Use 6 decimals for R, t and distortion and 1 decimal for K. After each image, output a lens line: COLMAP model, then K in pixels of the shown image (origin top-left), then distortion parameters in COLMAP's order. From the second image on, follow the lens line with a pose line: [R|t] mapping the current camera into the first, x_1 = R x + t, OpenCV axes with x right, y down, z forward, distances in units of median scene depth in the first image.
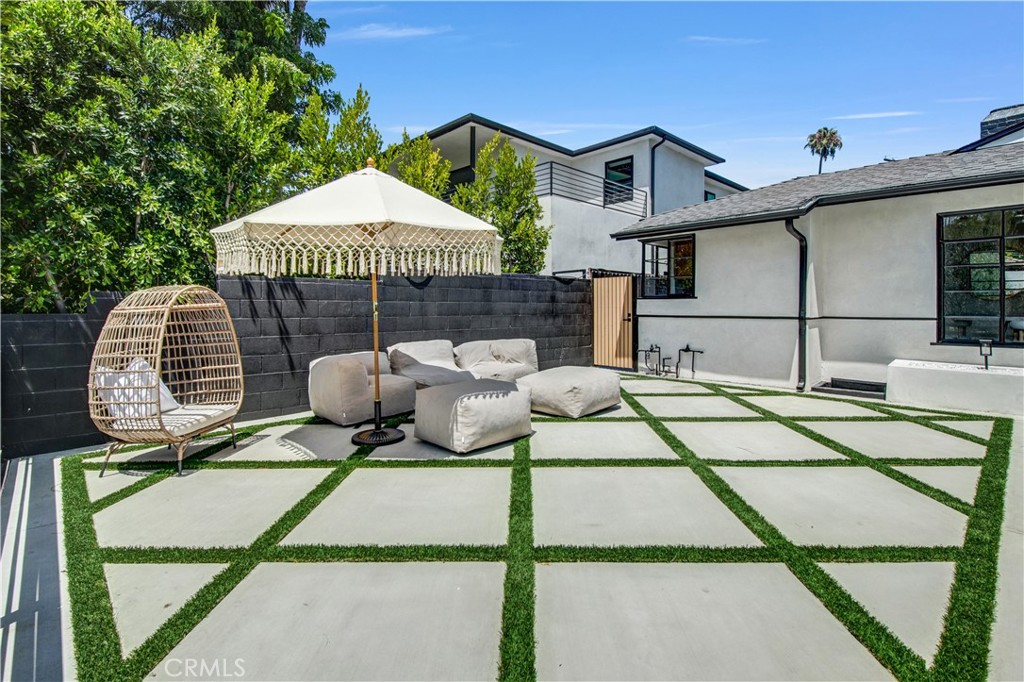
lens RADIAL K [[478.0, 0, 516.3], [0, 478.0, 343.6], [0, 0, 1]] dist [-0.003162, -0.000806]
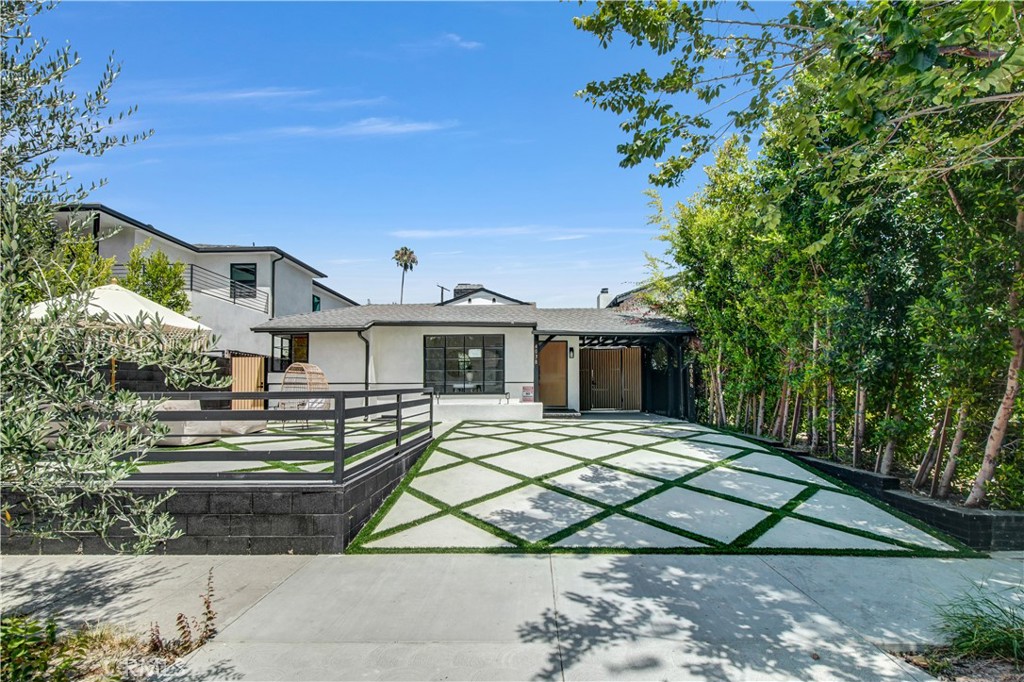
lens RADIAL K [[478.0, 0, 516.3], [0, 478.0, 343.6], [0, 0, 1]] dist [-0.003162, -0.000806]
pose [[0.707882, 0.065671, 0.703271, -0.223113], [0.056274, 0.987260, -0.148833, 0.073053], [-0.704085, 0.144932, 0.695168, -0.522972]]
